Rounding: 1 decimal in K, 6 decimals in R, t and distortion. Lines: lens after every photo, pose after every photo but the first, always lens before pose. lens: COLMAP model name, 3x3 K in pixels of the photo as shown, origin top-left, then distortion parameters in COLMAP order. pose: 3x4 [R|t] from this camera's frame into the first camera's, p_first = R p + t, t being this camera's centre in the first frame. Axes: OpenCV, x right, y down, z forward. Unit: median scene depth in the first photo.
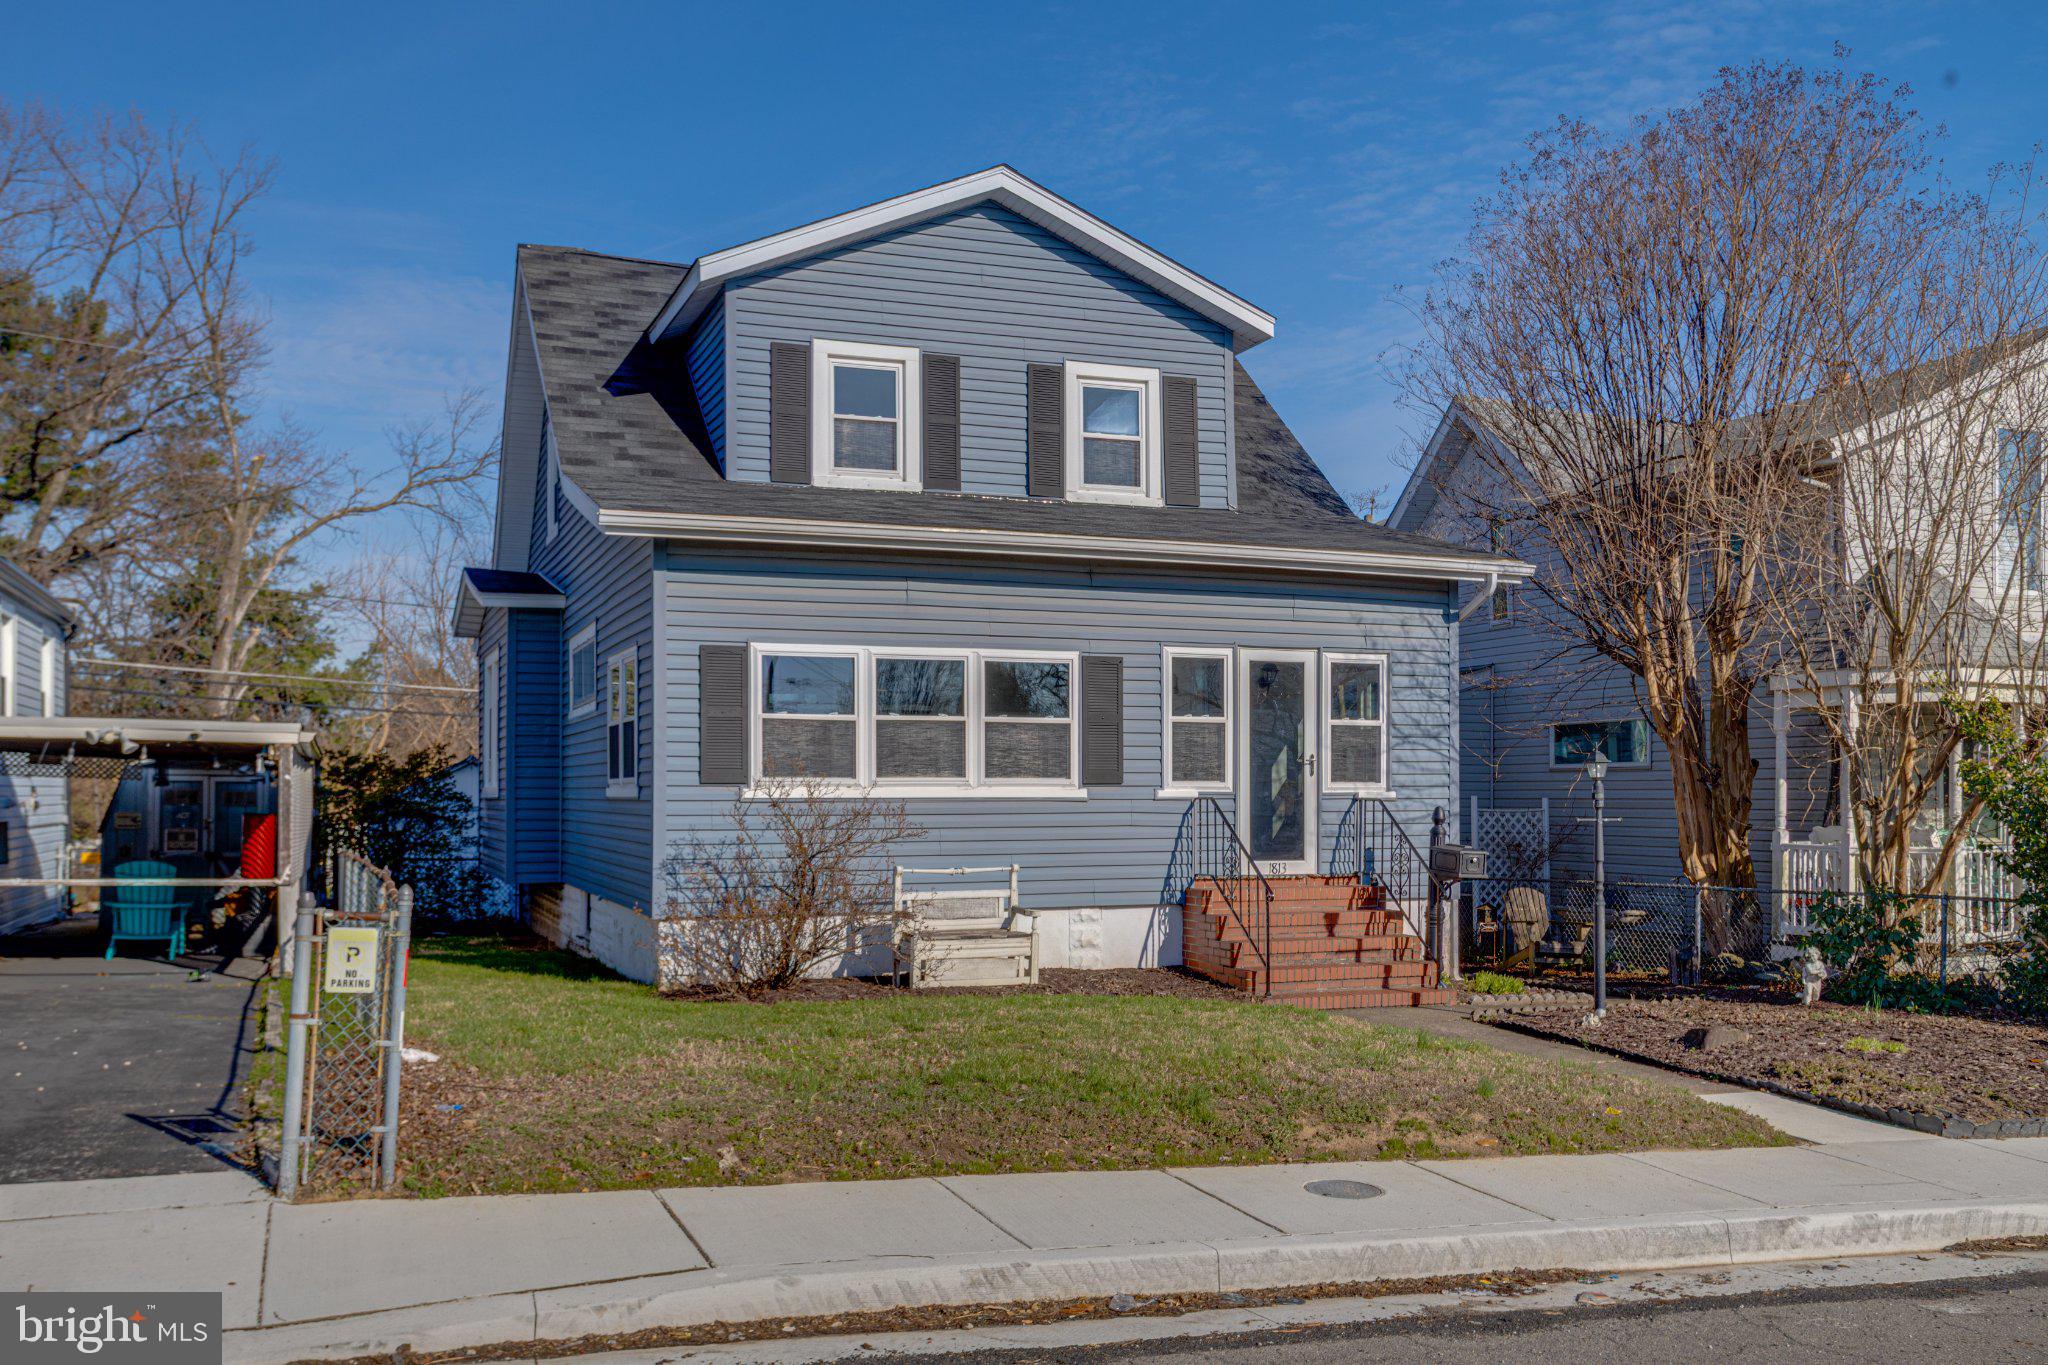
lens RADIAL K [[1890.3, 0, 1024.0], [0, 1890.3, 682.5], [0, 0, 1]] dist [0.005710, 0.030576]
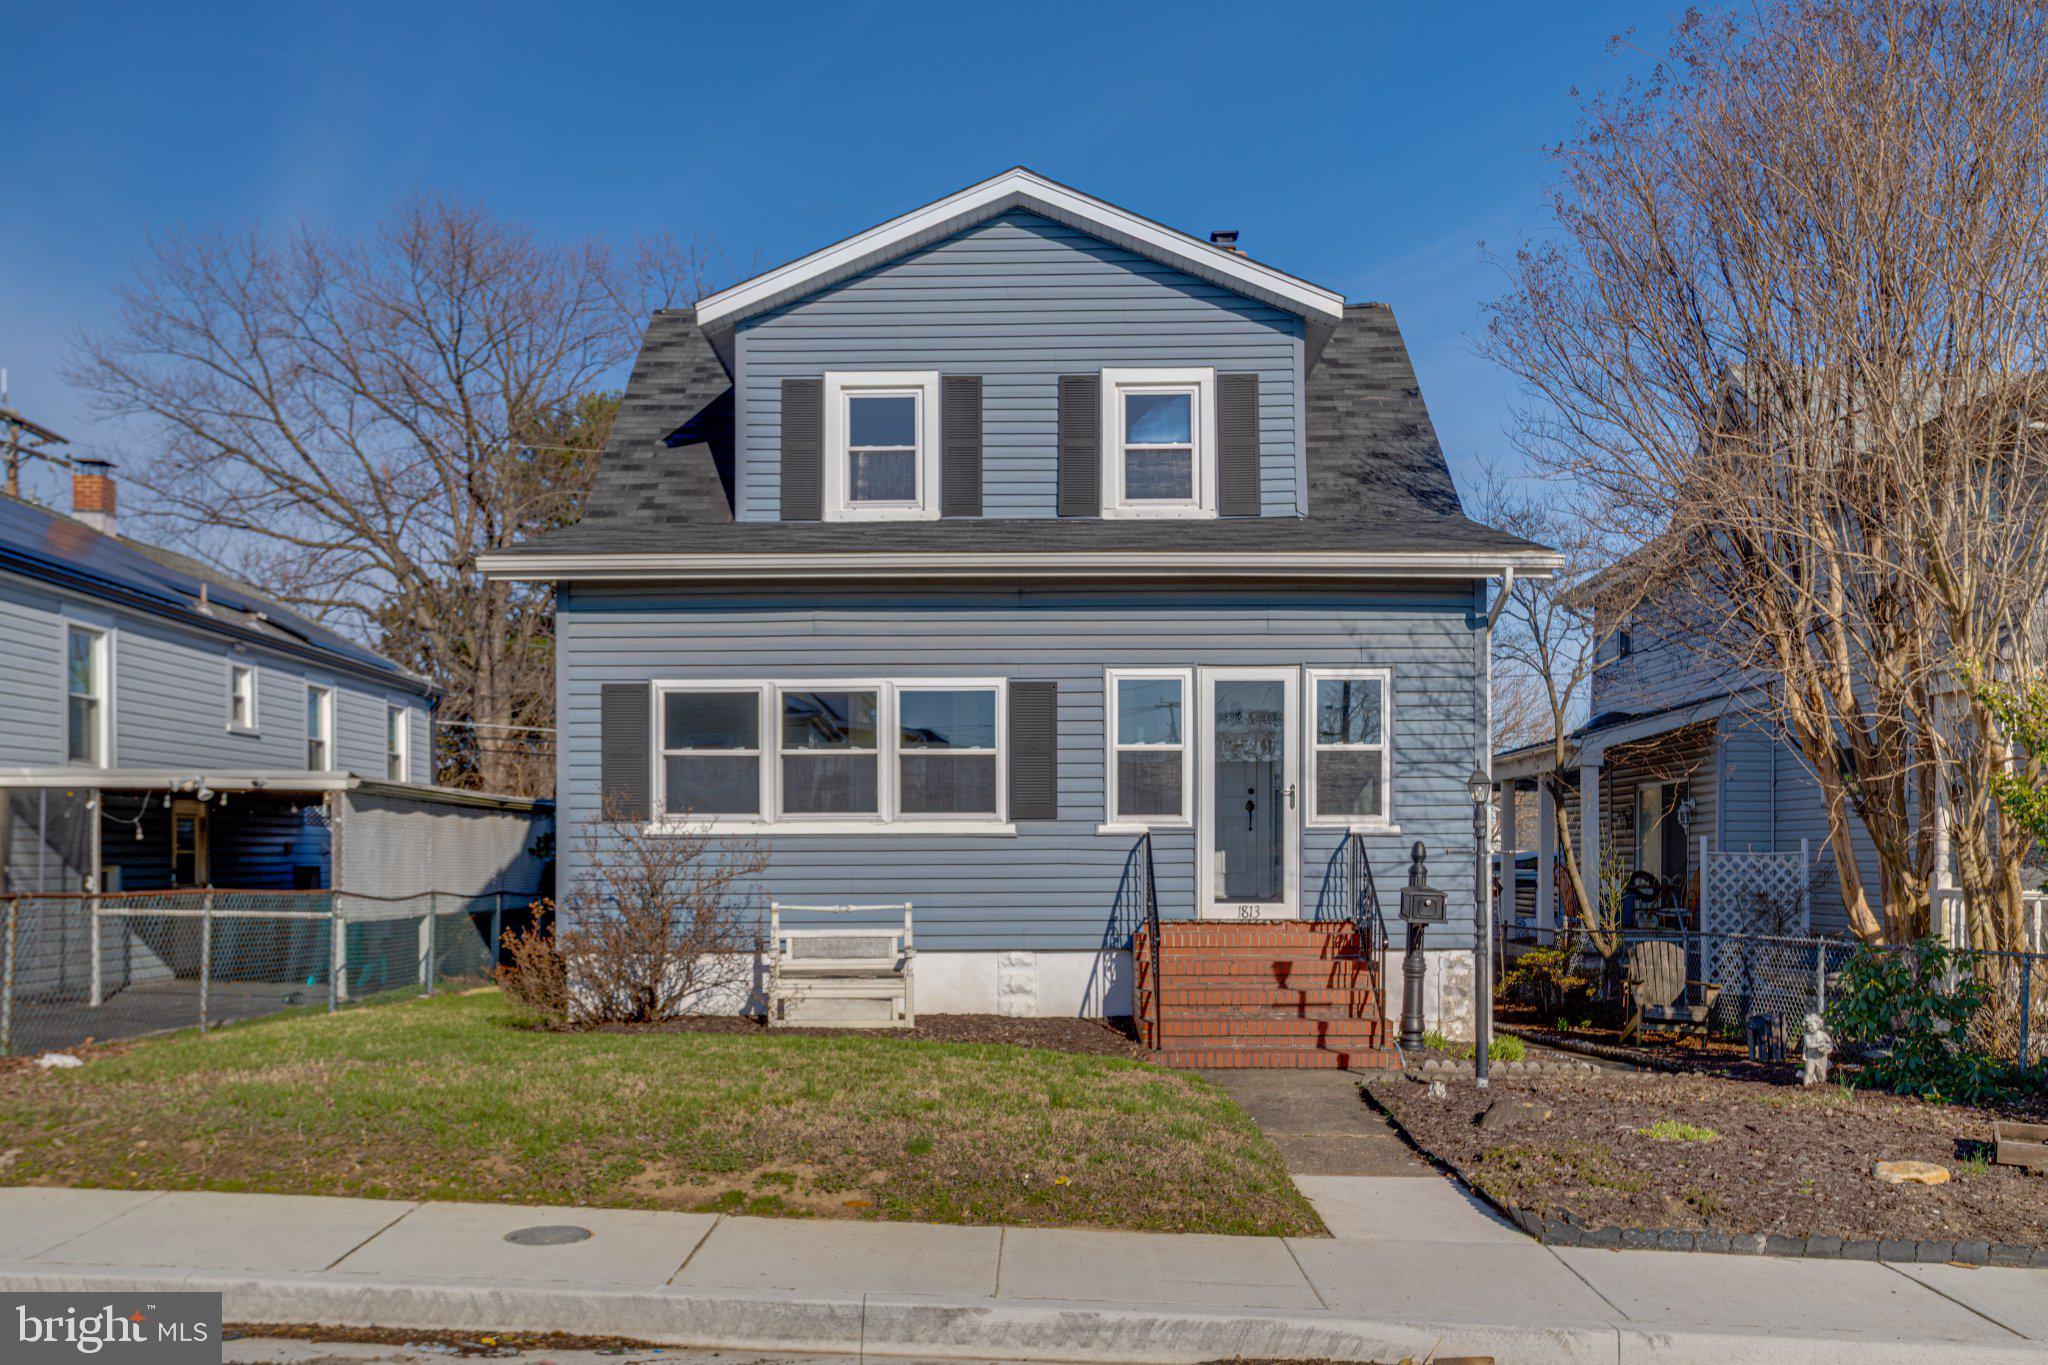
lens RADIAL K [[1907.9, 0, 1024.0], [0, 1907.9, 784.1], [0, 0, 1]] dist [-0.001988, 0.000131]
pose [[0.921448, -0.017497, -0.388106, 0.382806], [0.025057, 0.999582, 0.014426, 0.021841], [0.387692, -0.023017, 0.921502, 0.126417]]
